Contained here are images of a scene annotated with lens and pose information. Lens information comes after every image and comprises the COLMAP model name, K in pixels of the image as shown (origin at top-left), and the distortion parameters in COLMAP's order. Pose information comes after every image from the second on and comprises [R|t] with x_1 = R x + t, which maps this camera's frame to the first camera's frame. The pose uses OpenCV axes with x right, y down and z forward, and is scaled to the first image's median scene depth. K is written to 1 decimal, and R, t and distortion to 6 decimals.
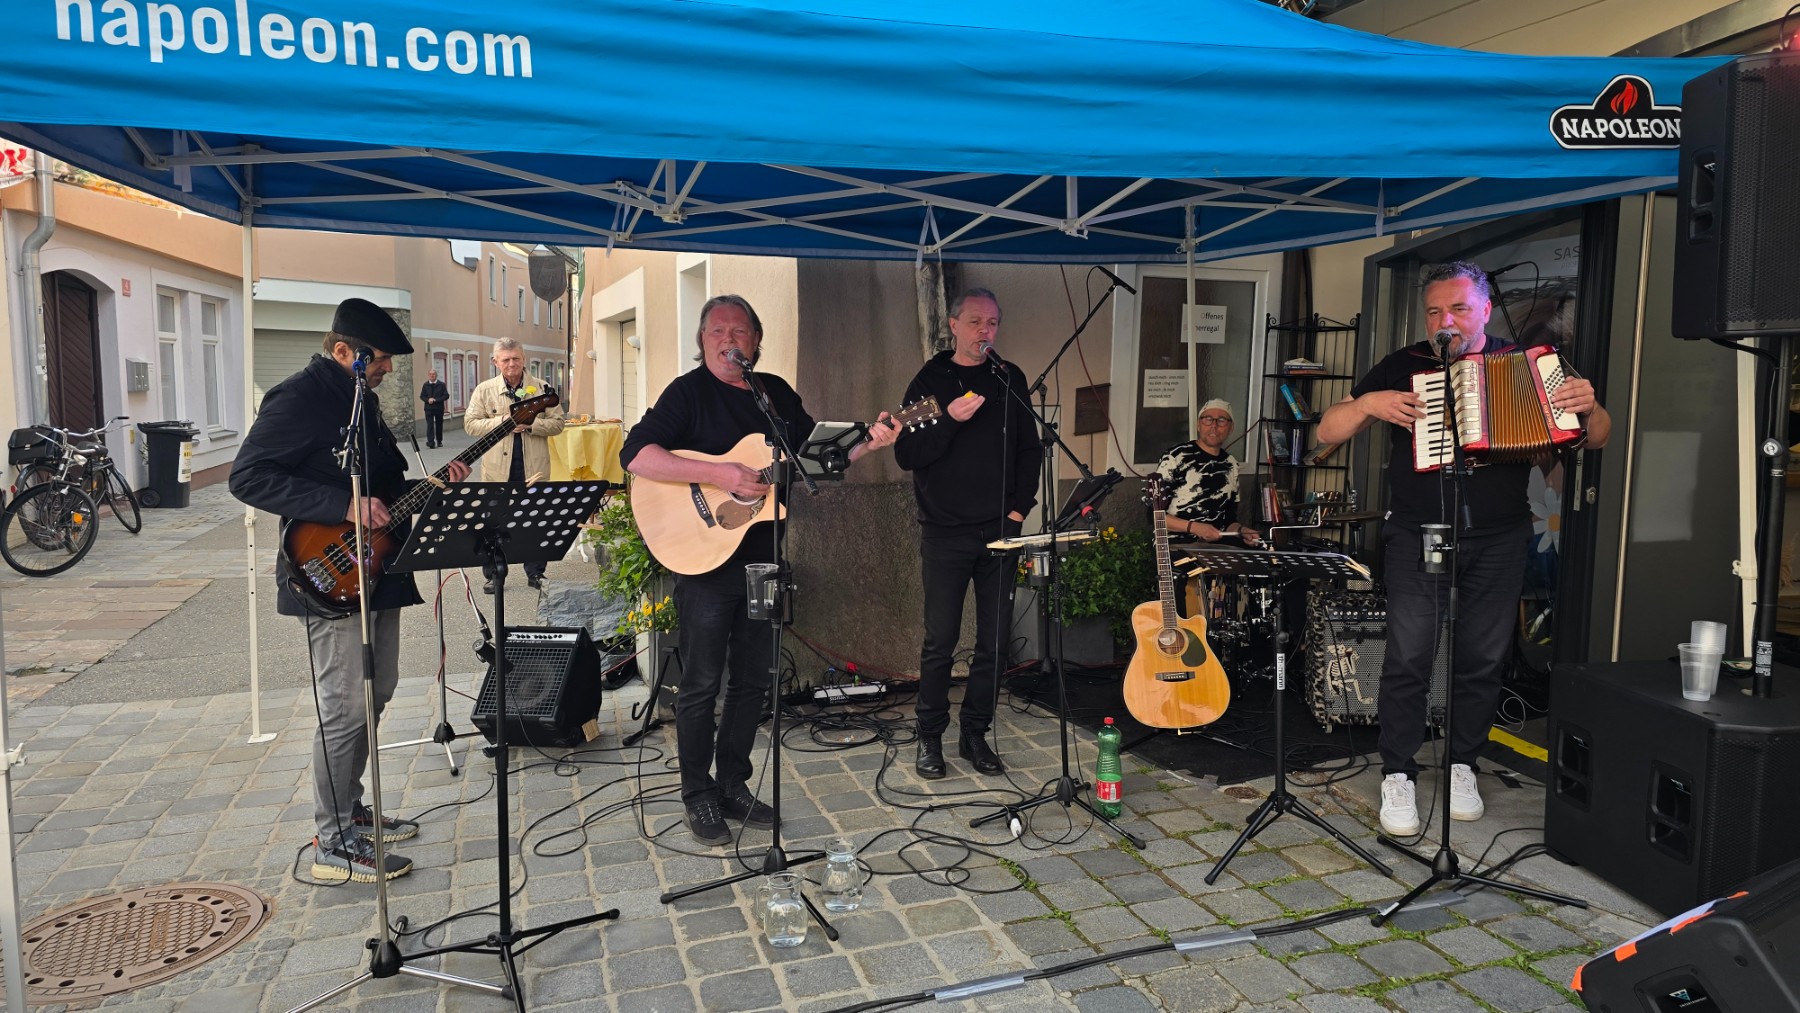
lens RADIAL K [[1232.6, 0, 910.2], [0, 1232.6, 505.3], [0, 0, 1]] dist [0.008864, -0.010778]
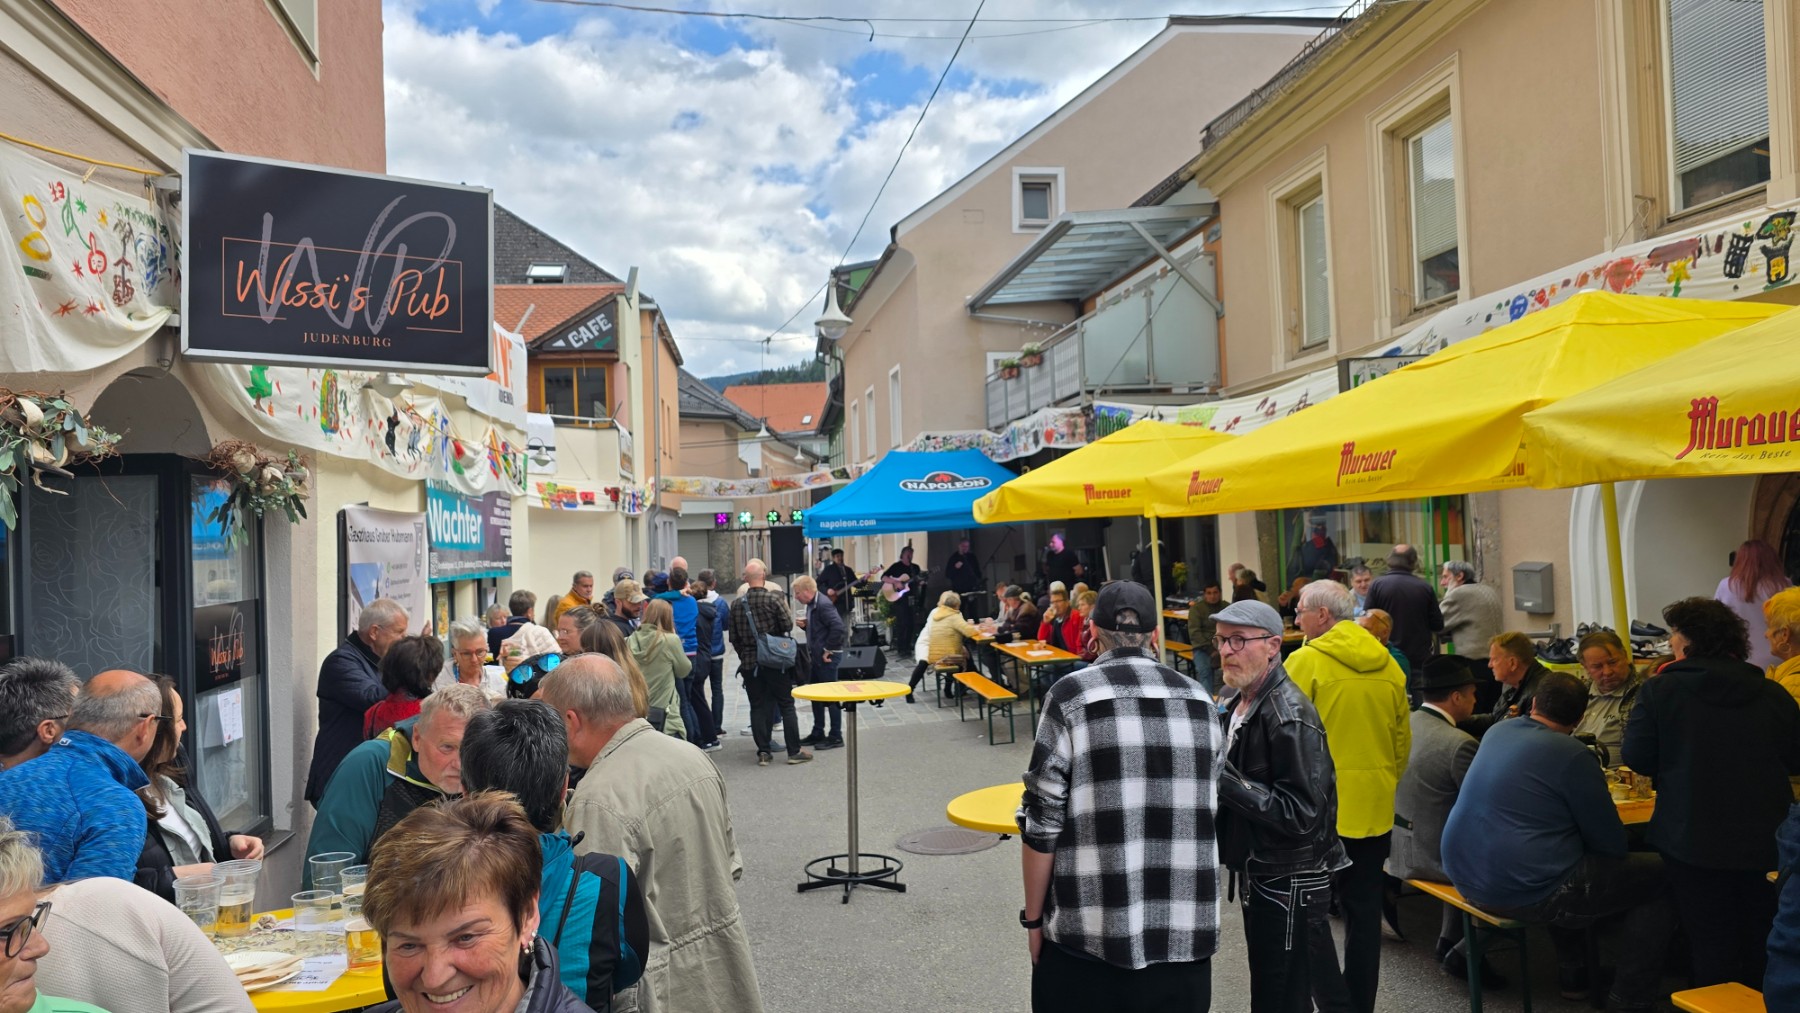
lens RADIAL K [[1232.6, 0, 895.5], [0, 1232.6, 501.7], [0, 0, 1]] dist [0.008864, -0.010778]
pose [[0.982819, -0.053781, -0.176560, 0.623953], [0.032347, 0.991990, -0.122106, 0.230325], [0.181713, 0.114297, 0.976687, -3.460430]]
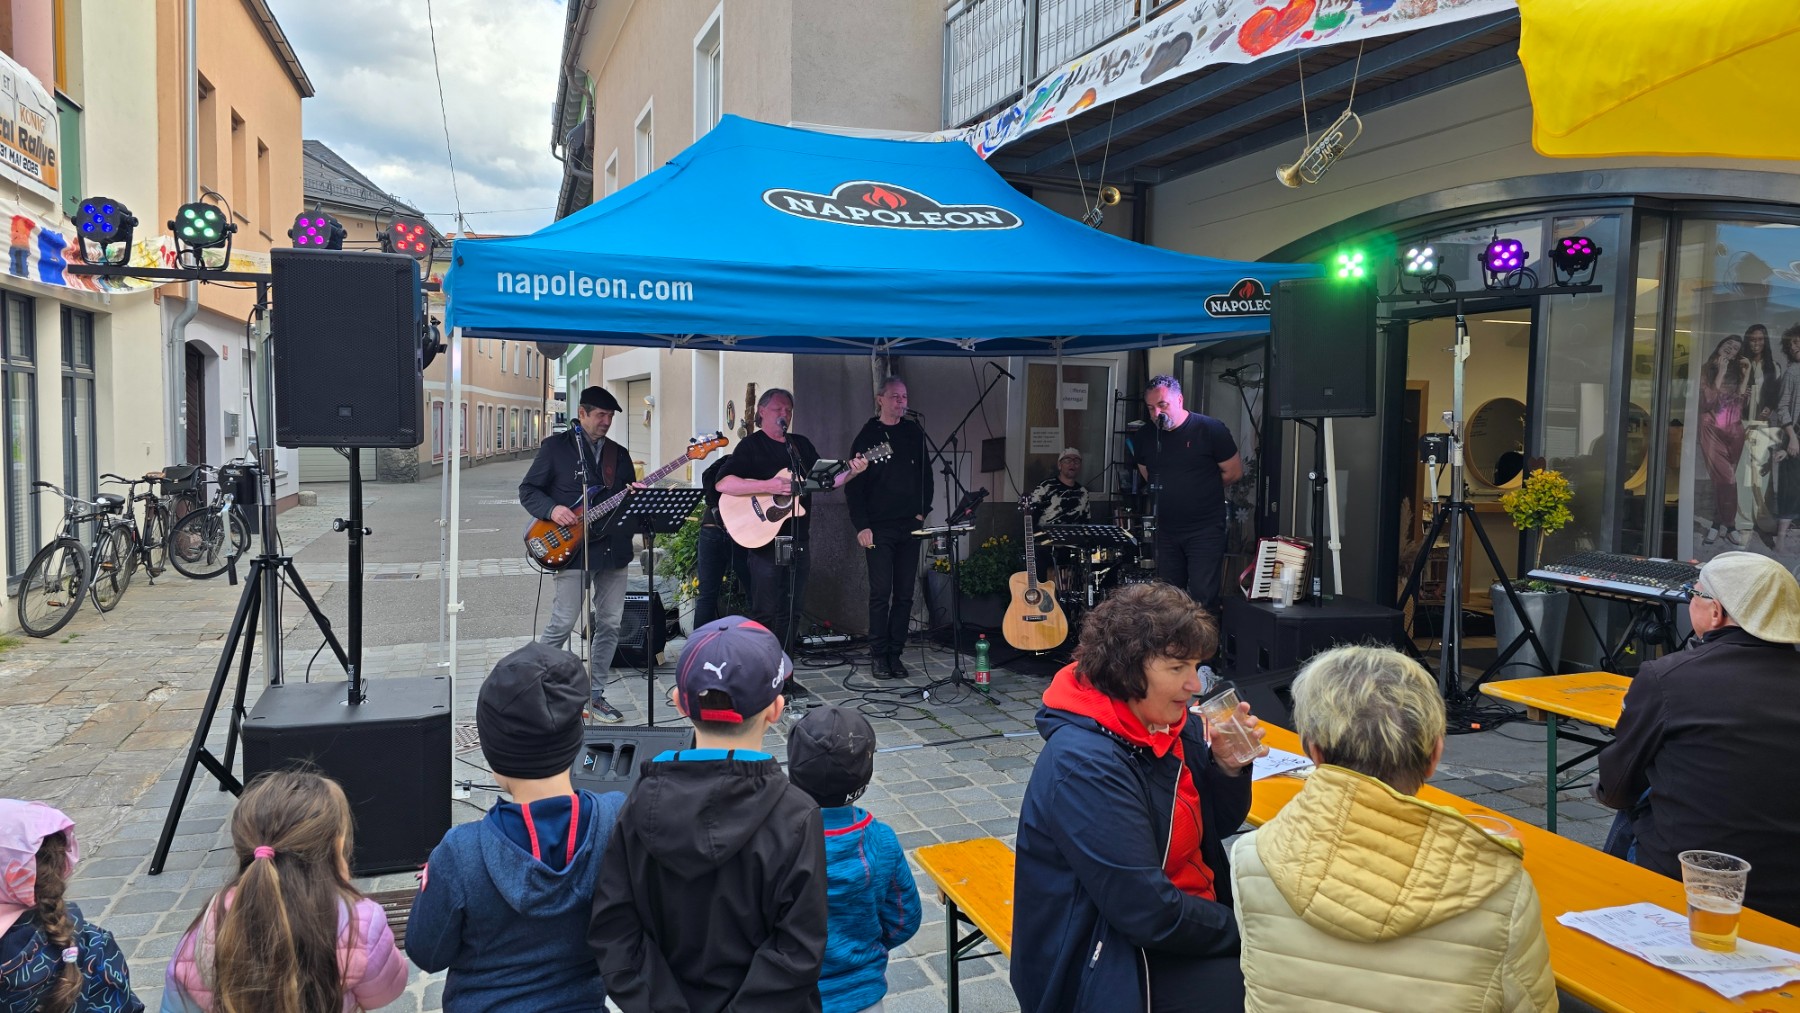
lens RADIAL K [[1232.6, 0, 903.7], [0, 1232.6, 511.4], [0, 0, 1]] dist [0.008864, -0.010778]
pose [[0.999631, 0.003759, 0.026914, 0.005791], [-0.002858, 0.999437, -0.033426, 0.056594], [-0.027024, 0.033337, 0.999079, -0.675559]]
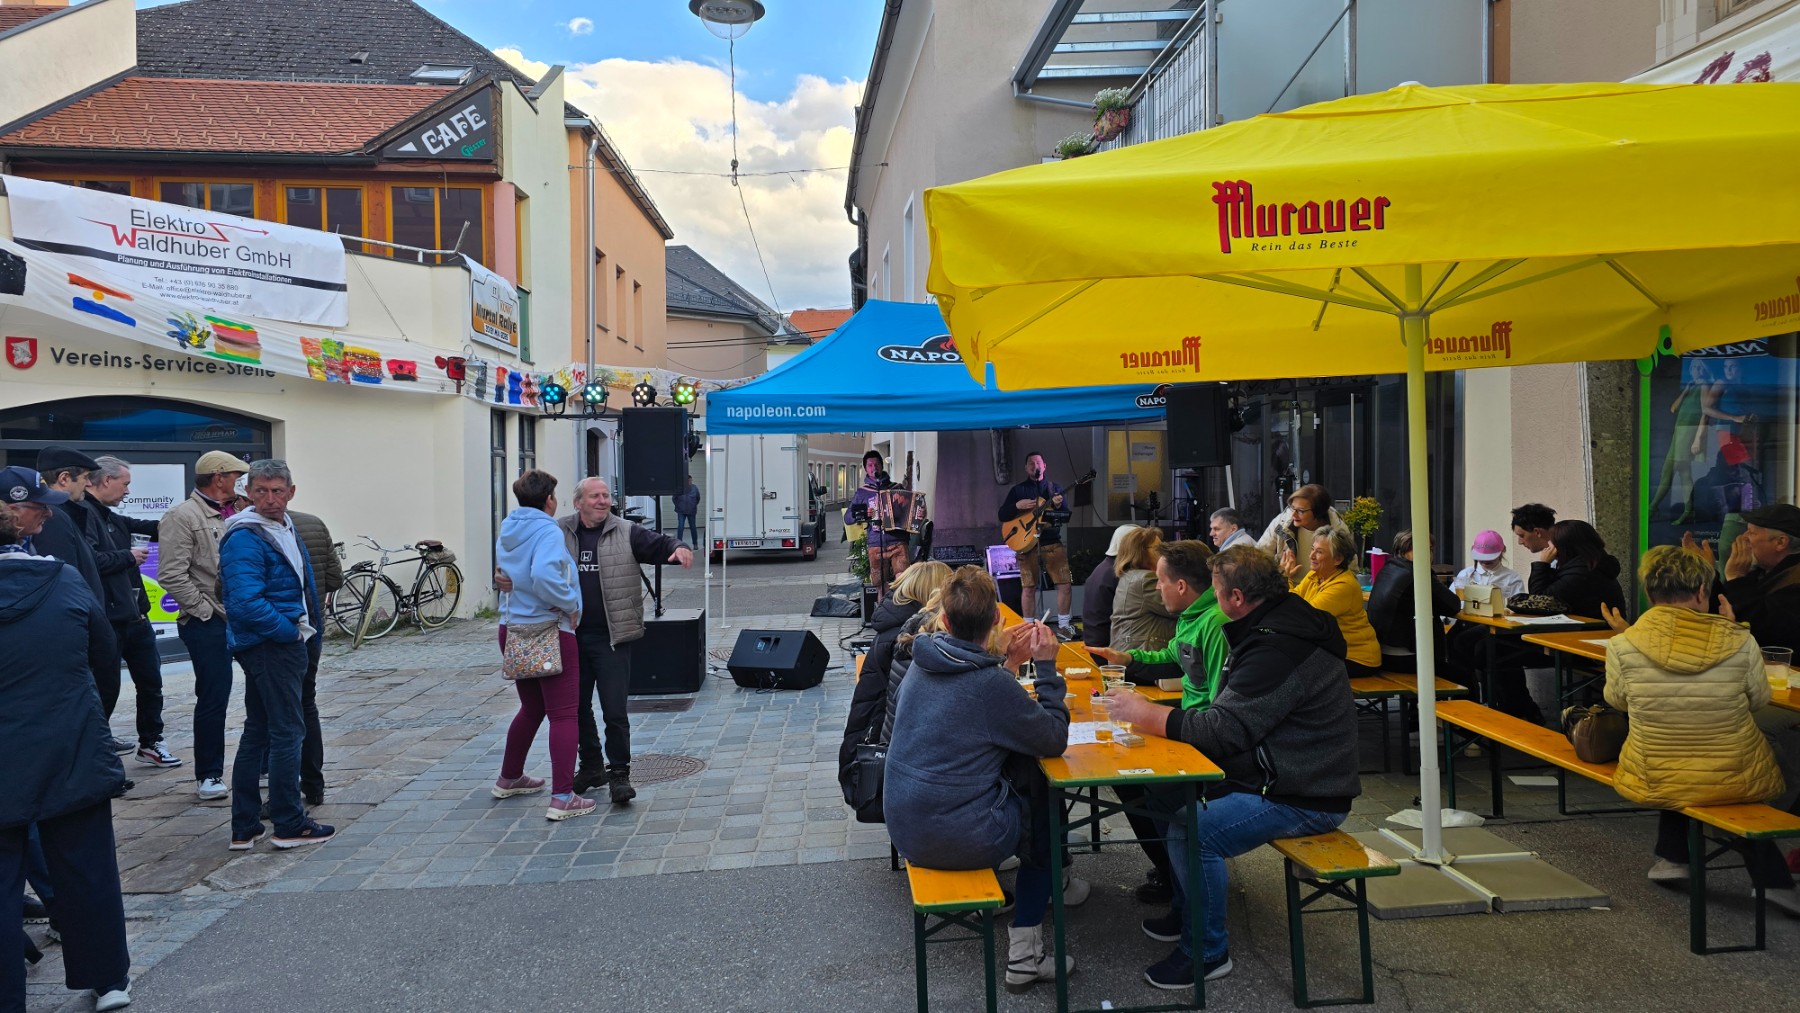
lens RADIAL K [[1232.6, 0, 912.6], [0, 1232.6, 508.0], [0, 0, 1]] dist [0.008864, -0.010778]
pose [[0.971243, -0.012656, -0.237755, 0.553474], [-0.005075, 0.997259, -0.073815, 0.155164], [0.238037, 0.072899, 0.968516, -1.683251]]
